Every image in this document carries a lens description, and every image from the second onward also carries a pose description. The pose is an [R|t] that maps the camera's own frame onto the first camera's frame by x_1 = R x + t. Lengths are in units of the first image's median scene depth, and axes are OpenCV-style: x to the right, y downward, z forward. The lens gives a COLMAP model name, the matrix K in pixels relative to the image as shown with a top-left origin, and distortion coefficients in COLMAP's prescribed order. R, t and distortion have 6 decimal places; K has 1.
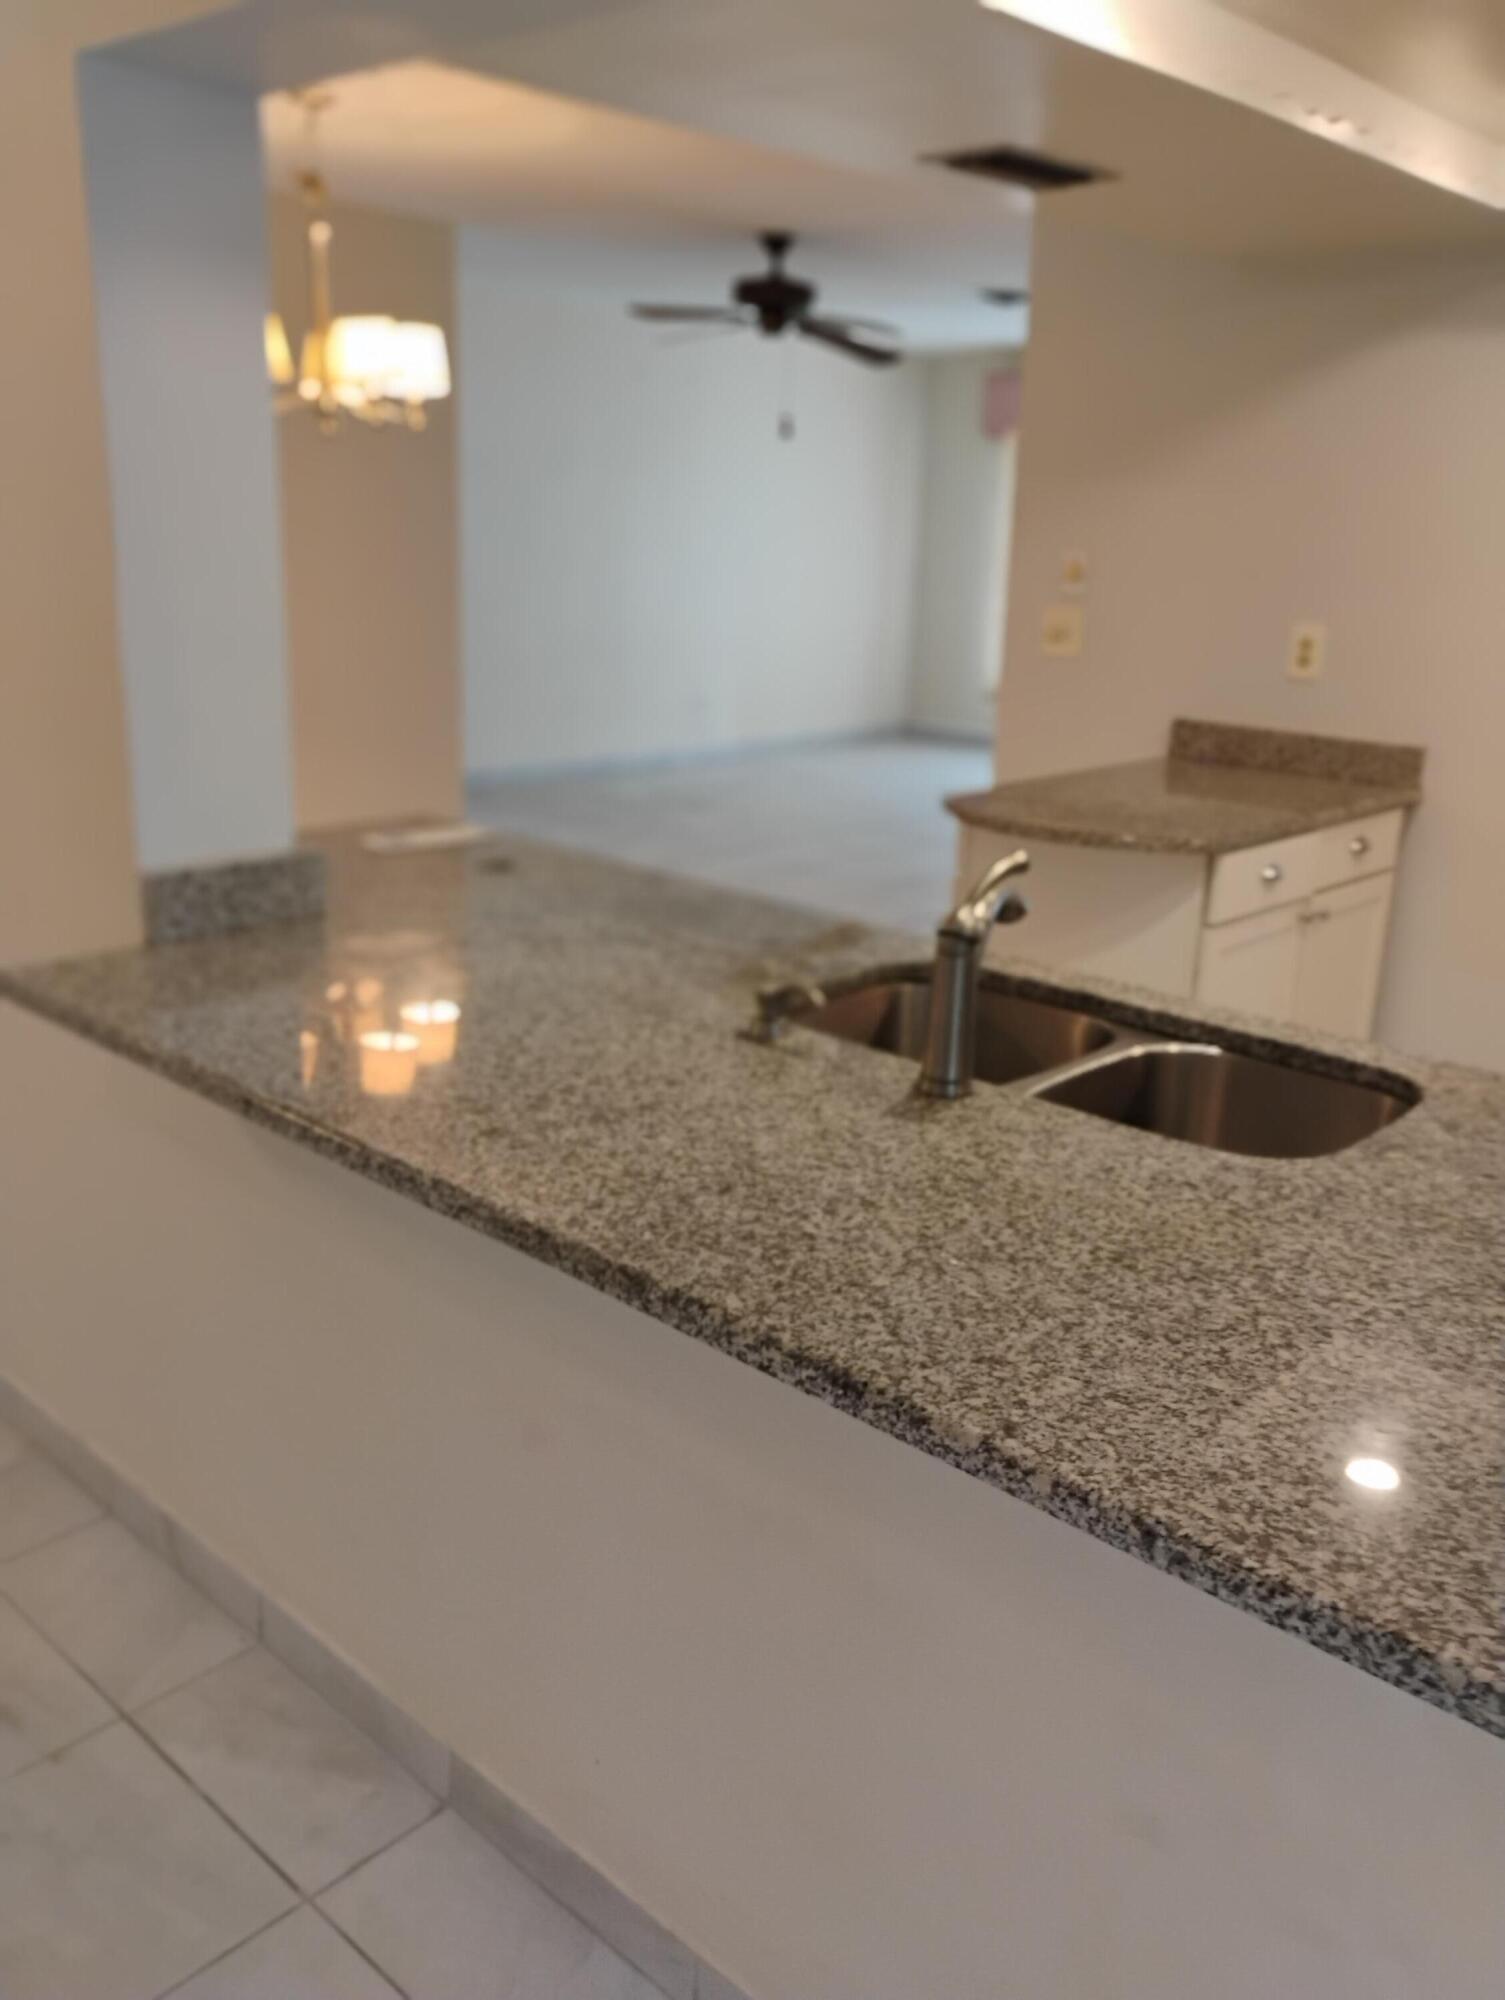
lens RADIAL K [[1690.4, 0, 768.1], [0, 1690.4, 996.3], [0, 0, 1]] dist [0.053209, -0.056919]
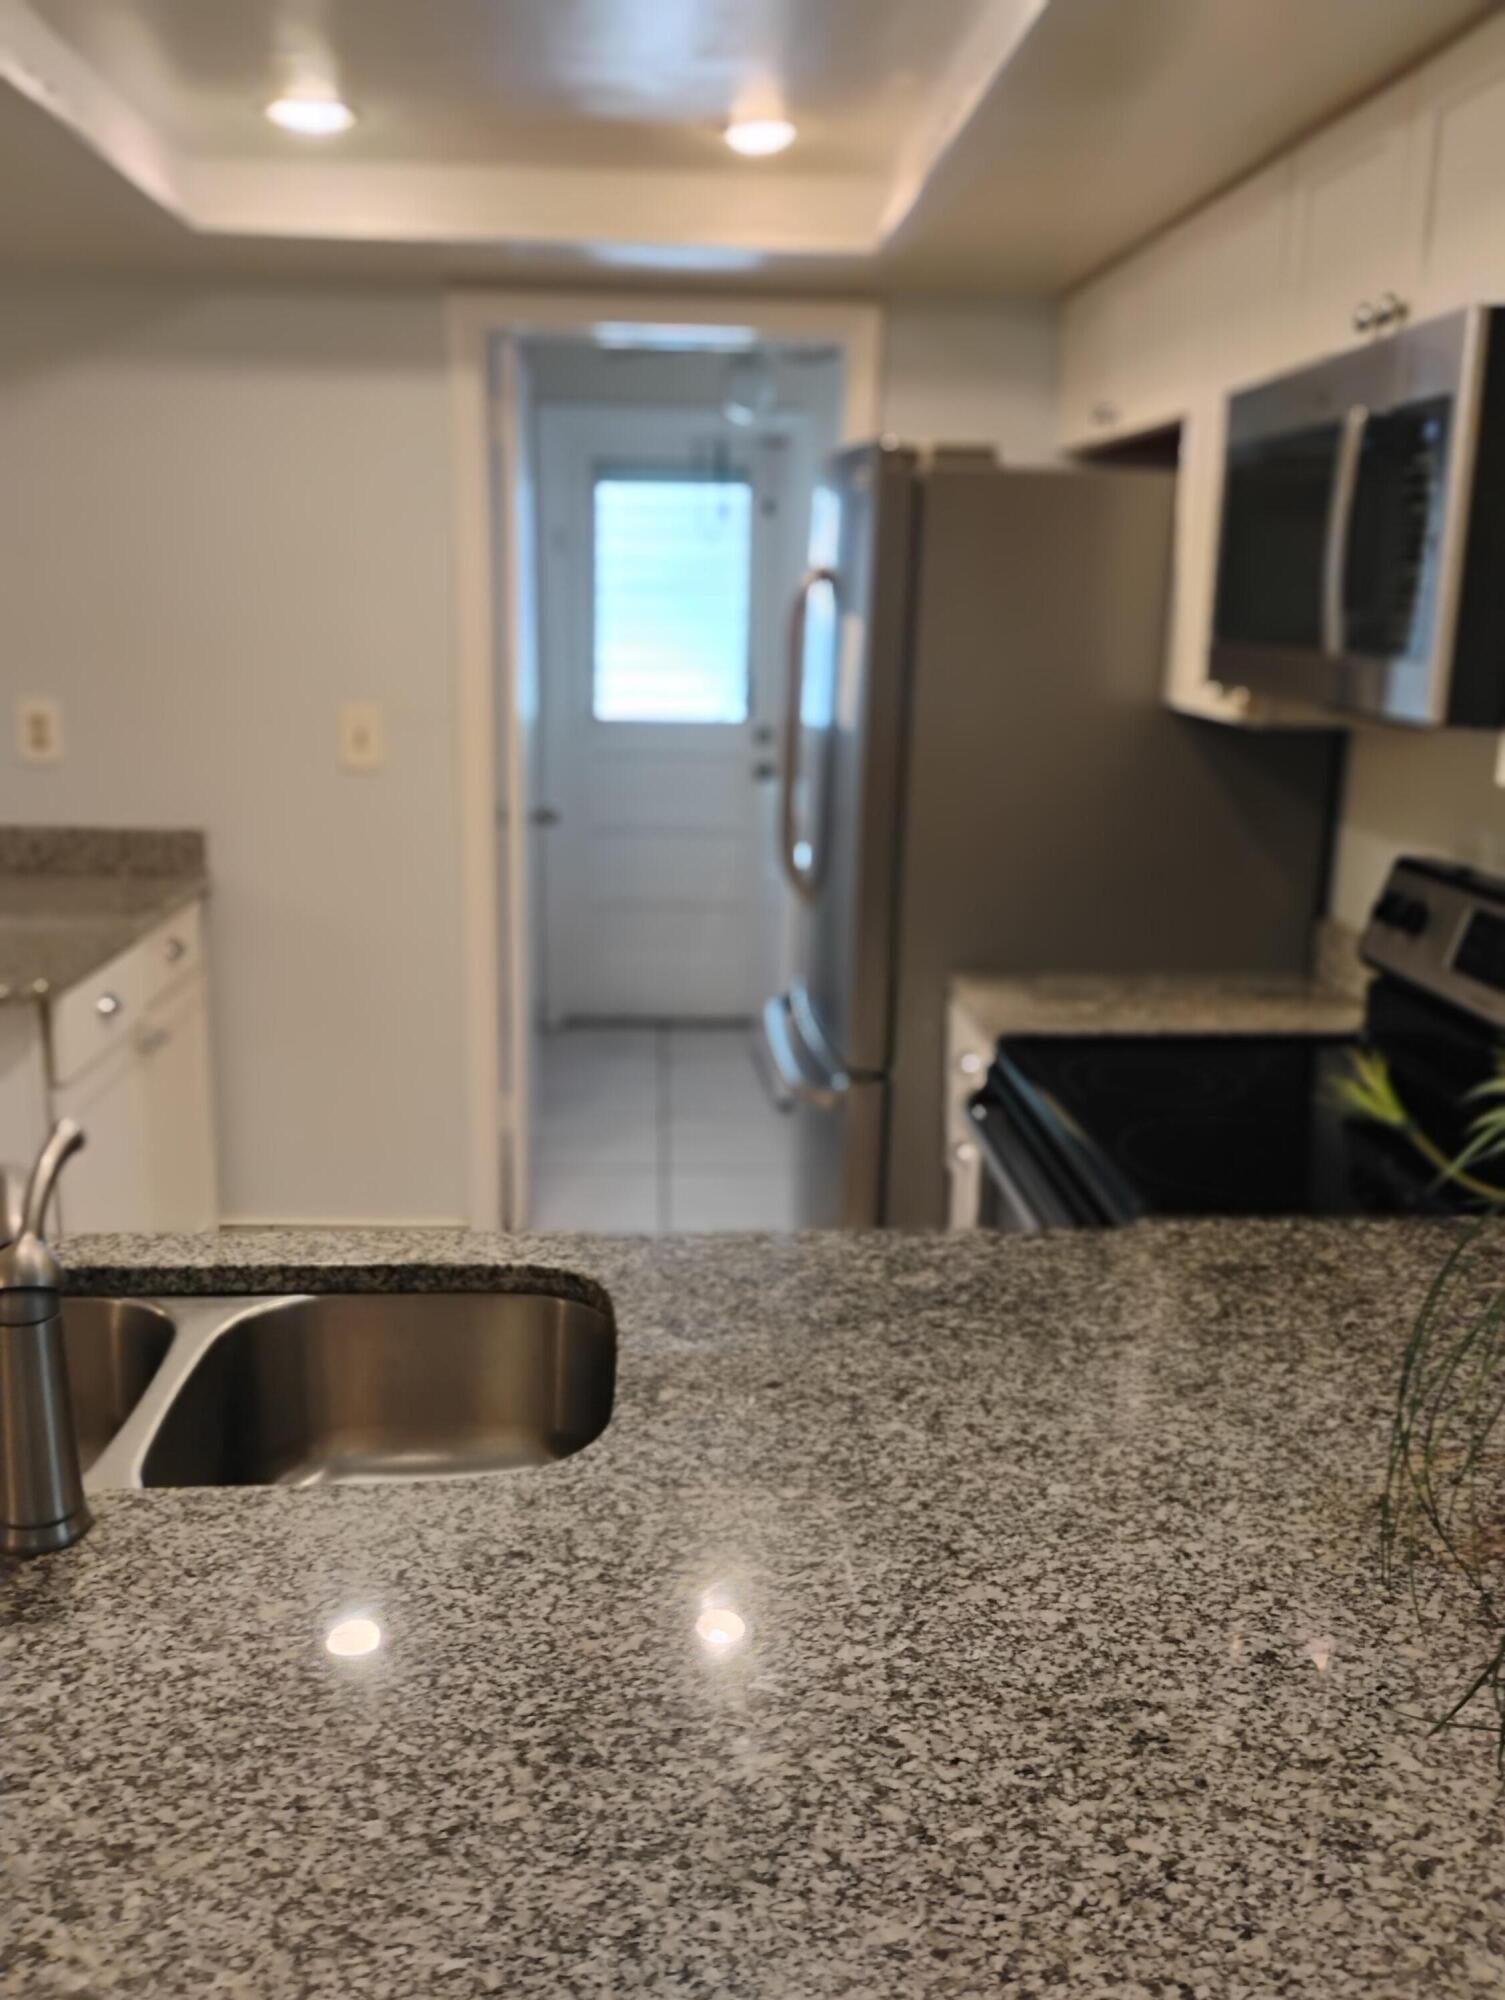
lens RADIAL K [[1690.4, 0, 741.8], [0, 1690.4, 989.7], [0, 0, 1]] dist [0.053209, -0.056919]
pose [[0.696546, -0.190295, 0.691817, -0.104539], [0.206457, 0.976568, 0.060752, -0.114805], [-0.687167, 0.100514, 0.719512, 0.333809]]
